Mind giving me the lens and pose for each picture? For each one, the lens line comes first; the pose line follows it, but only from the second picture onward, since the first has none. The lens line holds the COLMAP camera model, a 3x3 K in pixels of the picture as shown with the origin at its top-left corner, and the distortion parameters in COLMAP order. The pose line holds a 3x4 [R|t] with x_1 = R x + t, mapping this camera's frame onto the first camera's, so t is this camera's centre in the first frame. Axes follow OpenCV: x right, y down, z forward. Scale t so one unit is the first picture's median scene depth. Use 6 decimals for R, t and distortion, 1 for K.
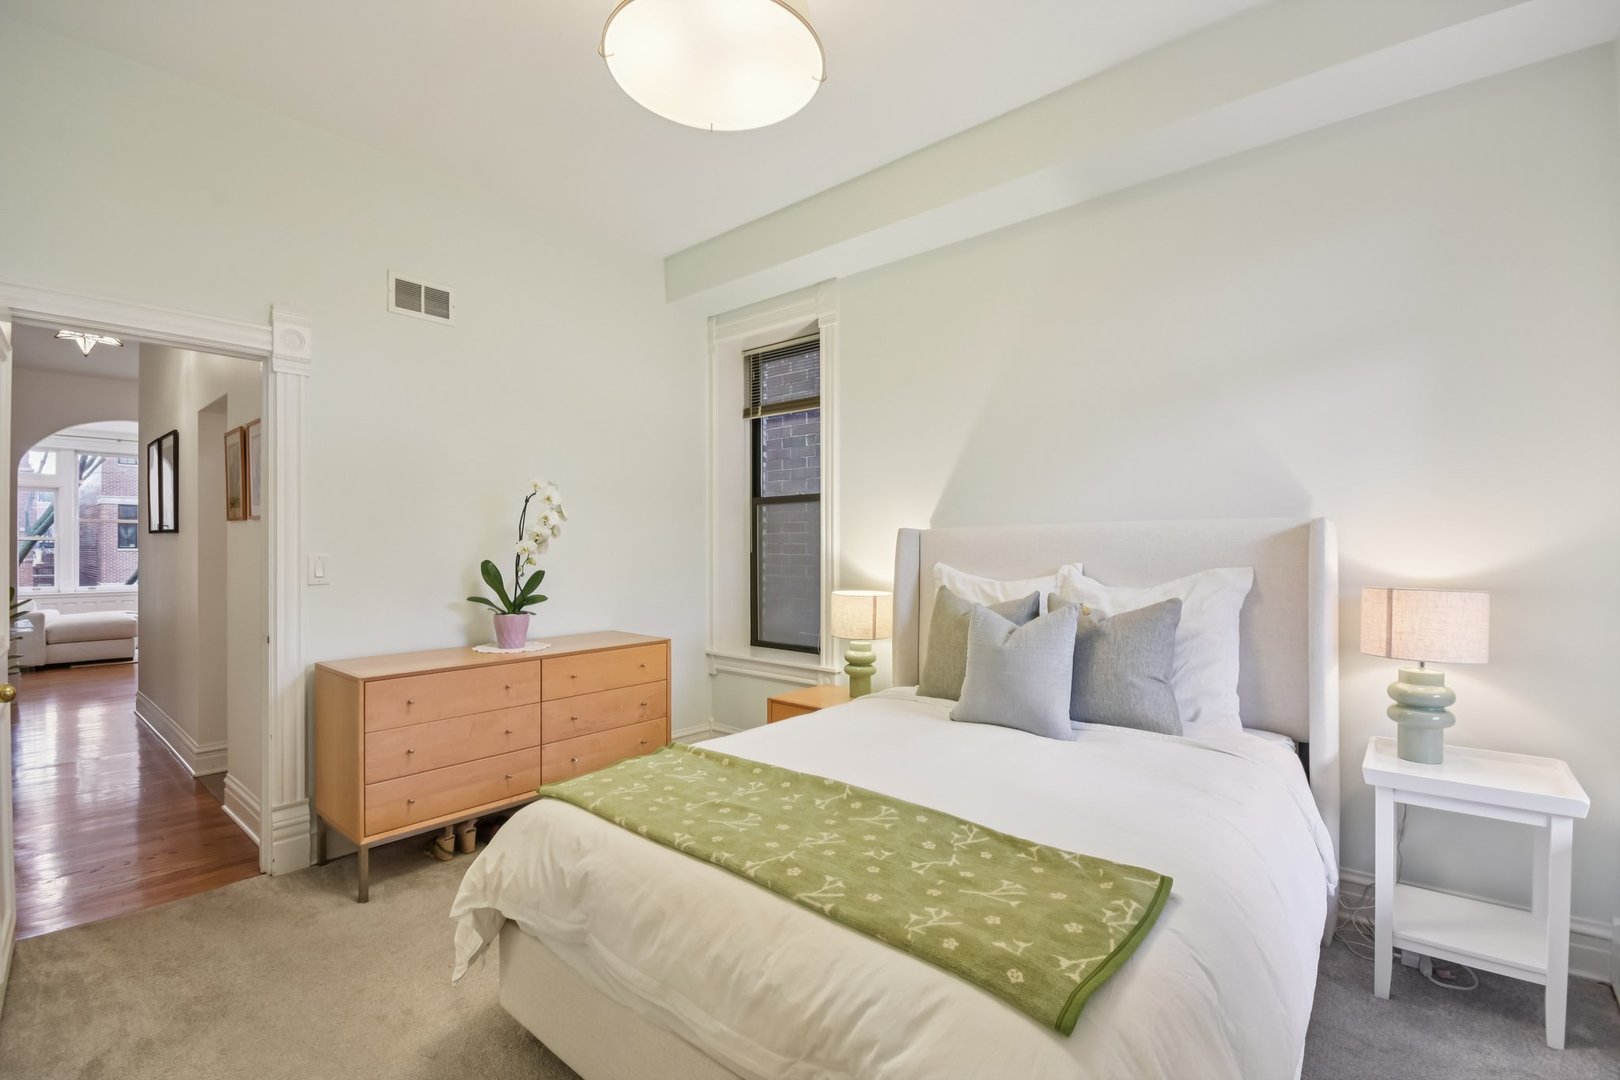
lens RADIAL K [[723.3, 0, 812.5], [0, 723.3, 548.0], [0, 0, 1]] dist [-0.007136, -0.001041]
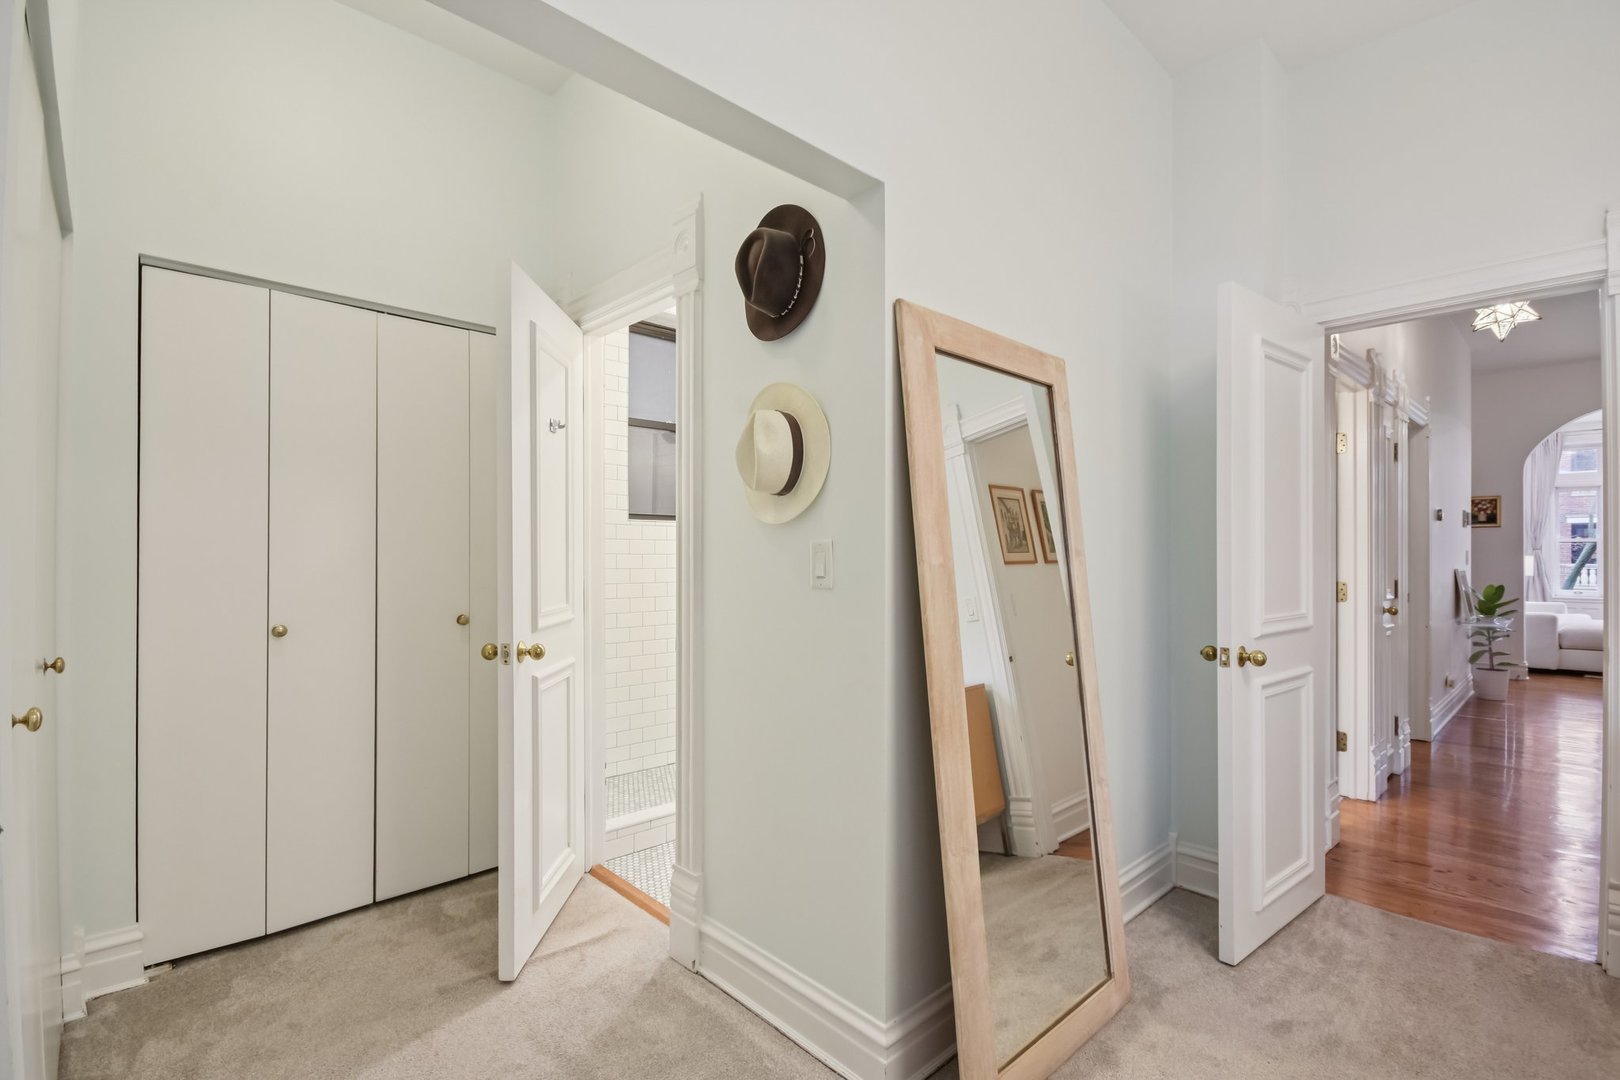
lens RADIAL K [[768.4, 0, 810.8], [0, 768.4, 548.5], [0, 0, 1]] dist [-0.002216, -0.000581]
pose [[-0.068617, -0.008231, -0.997609, 0.128718], [0.002886, 0.999960, -0.008449, 0.026881], [0.997639, -0.003459, -0.068591, 0.299916]]
